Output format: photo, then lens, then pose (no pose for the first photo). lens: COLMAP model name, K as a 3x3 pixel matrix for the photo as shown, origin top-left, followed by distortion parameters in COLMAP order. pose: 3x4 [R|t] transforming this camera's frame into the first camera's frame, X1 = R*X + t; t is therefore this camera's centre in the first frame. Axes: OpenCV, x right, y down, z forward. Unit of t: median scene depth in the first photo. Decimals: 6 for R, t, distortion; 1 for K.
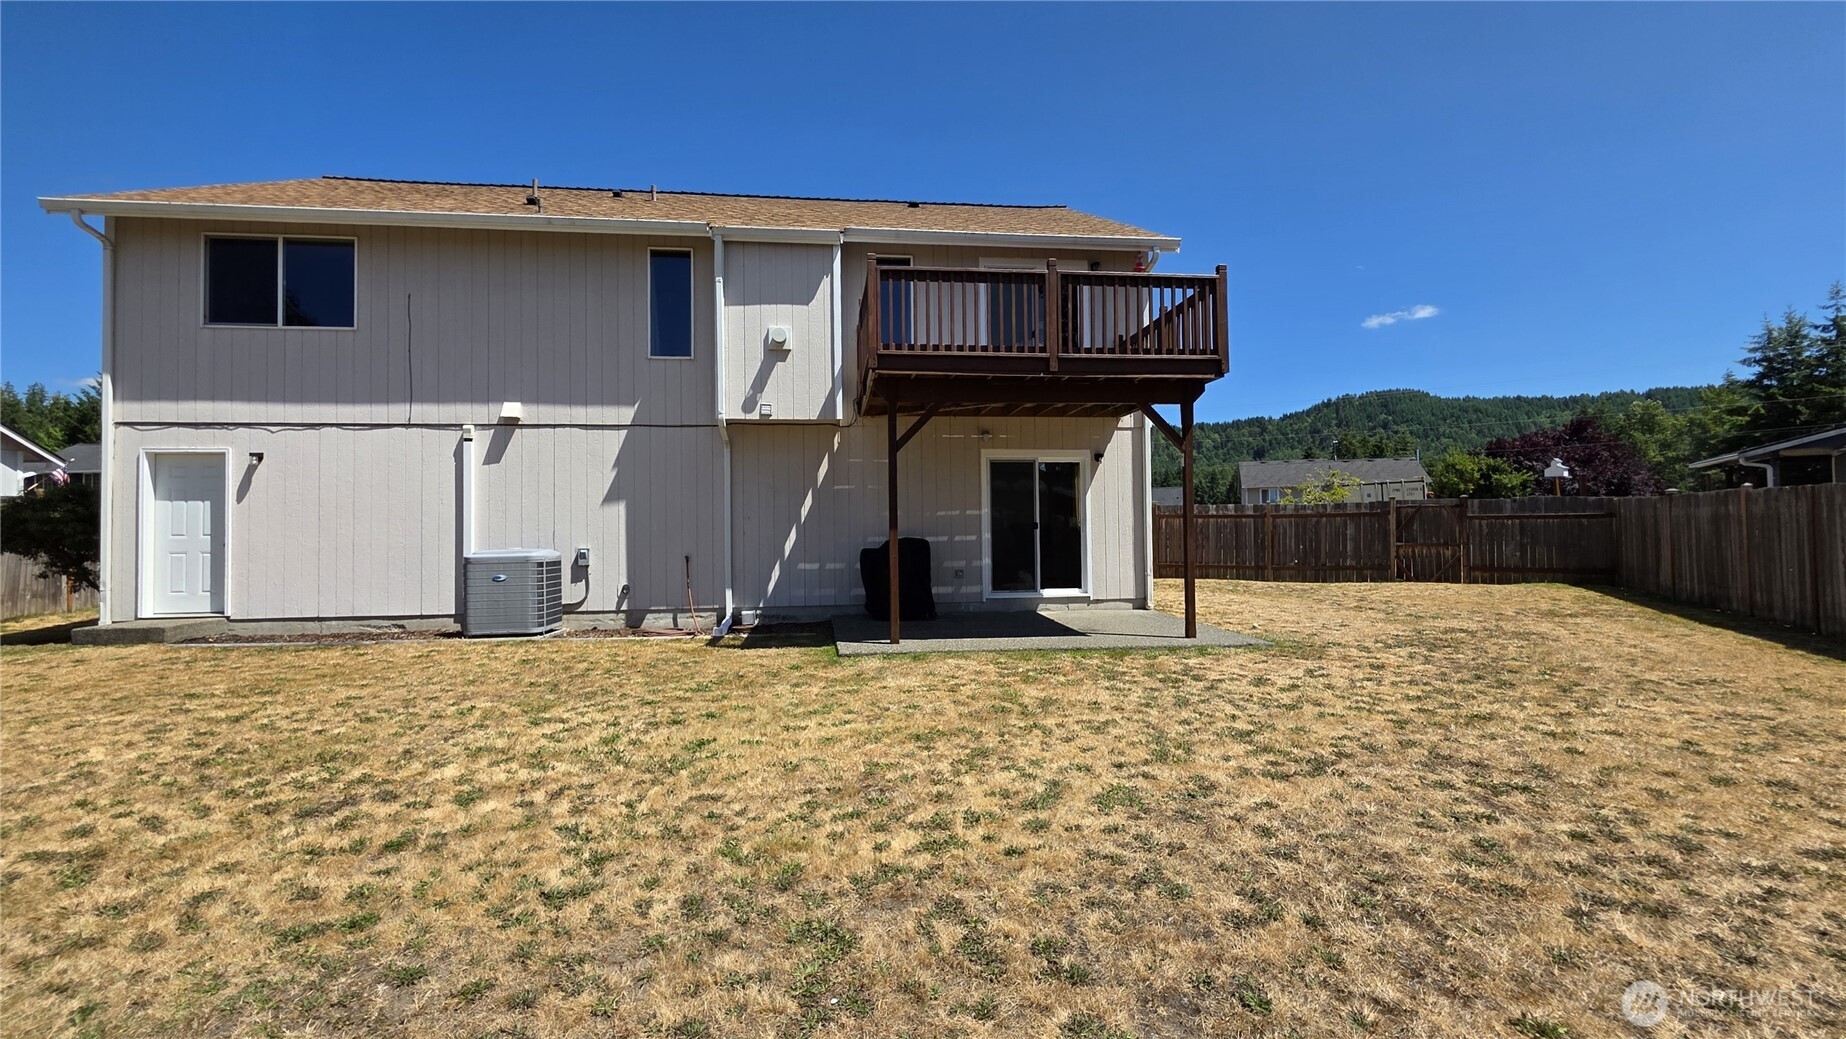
lens RADIAL K [[746.9, 0, 967.4], [0, 746.9, 509.8], [0, 0, 1]] dist [0.003480, 0.000062]
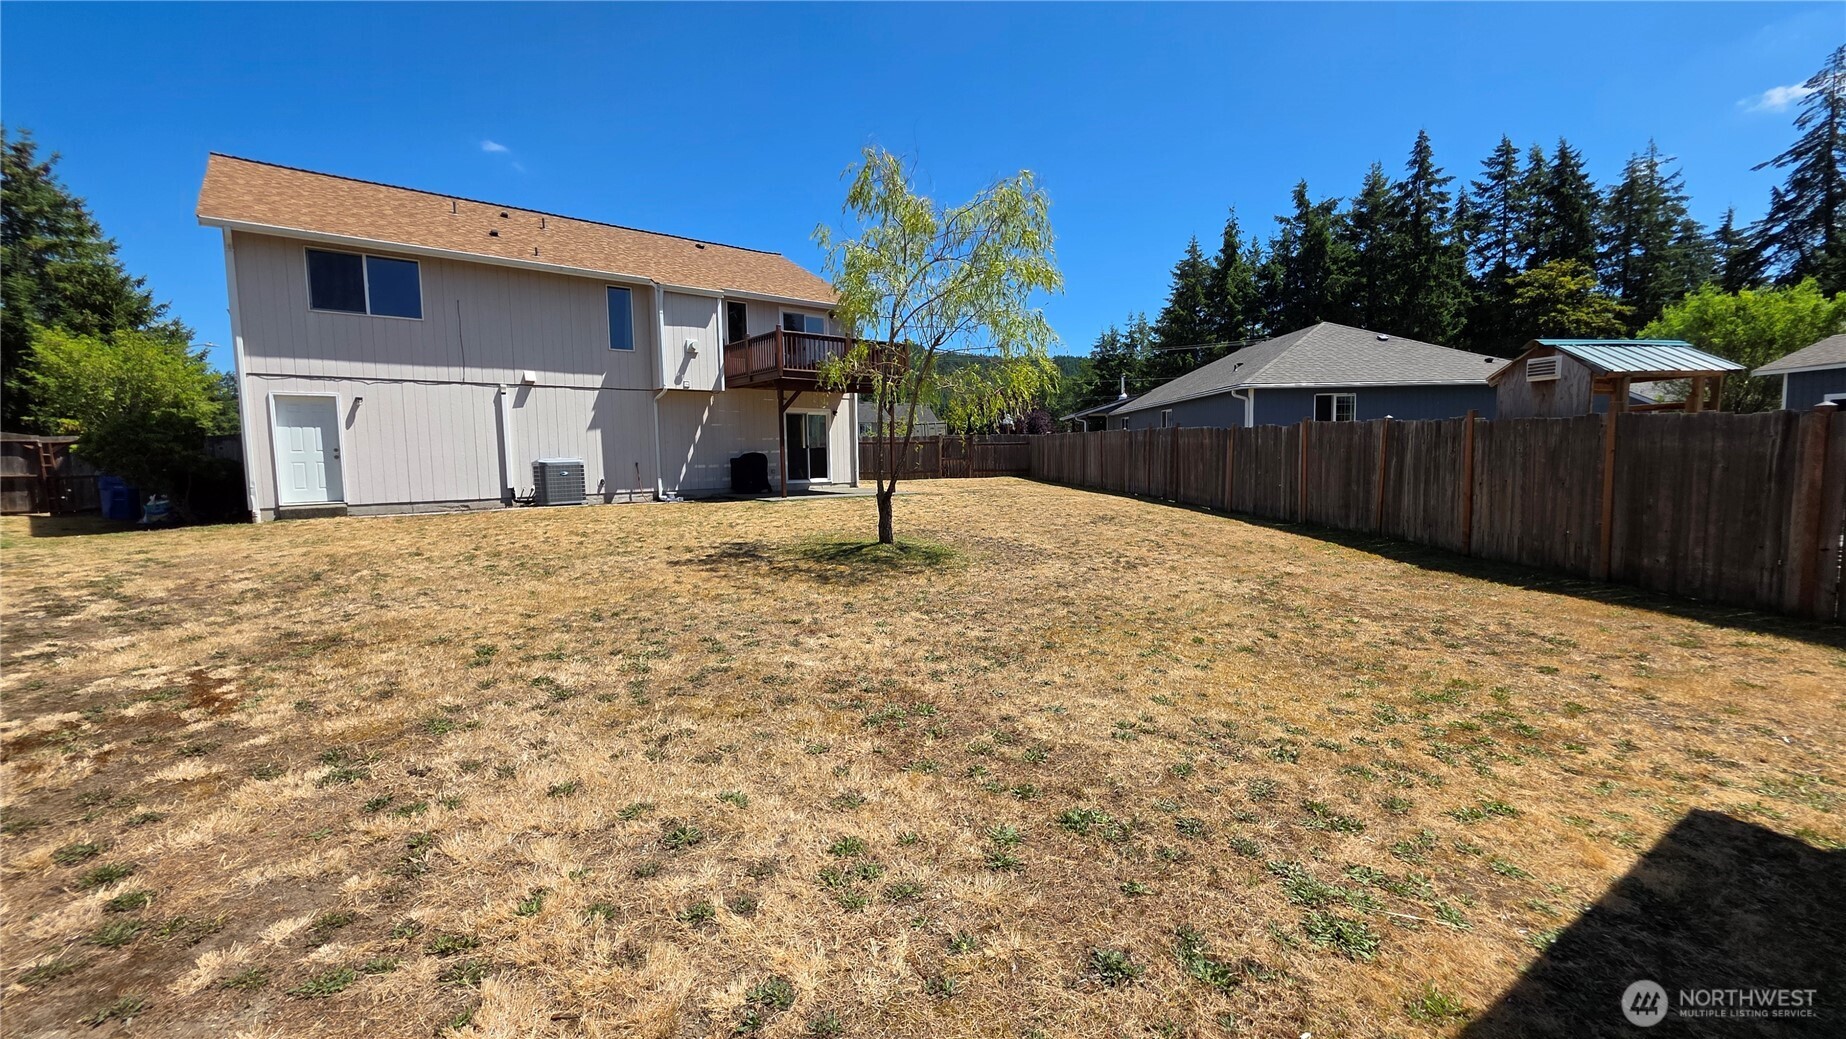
lens RADIAL K [[746.9, 0, 922.4], [0, 746.9, 516.9], [0, 0, 1]] dist [0.003480, 0.000062]
pose [[0.842277, -0.048968, 0.536817, -0.788358], [-0.001564, 0.995639, 0.093275, 0.023852], [-0.539043, -0.079403, 0.838527, -0.921174]]
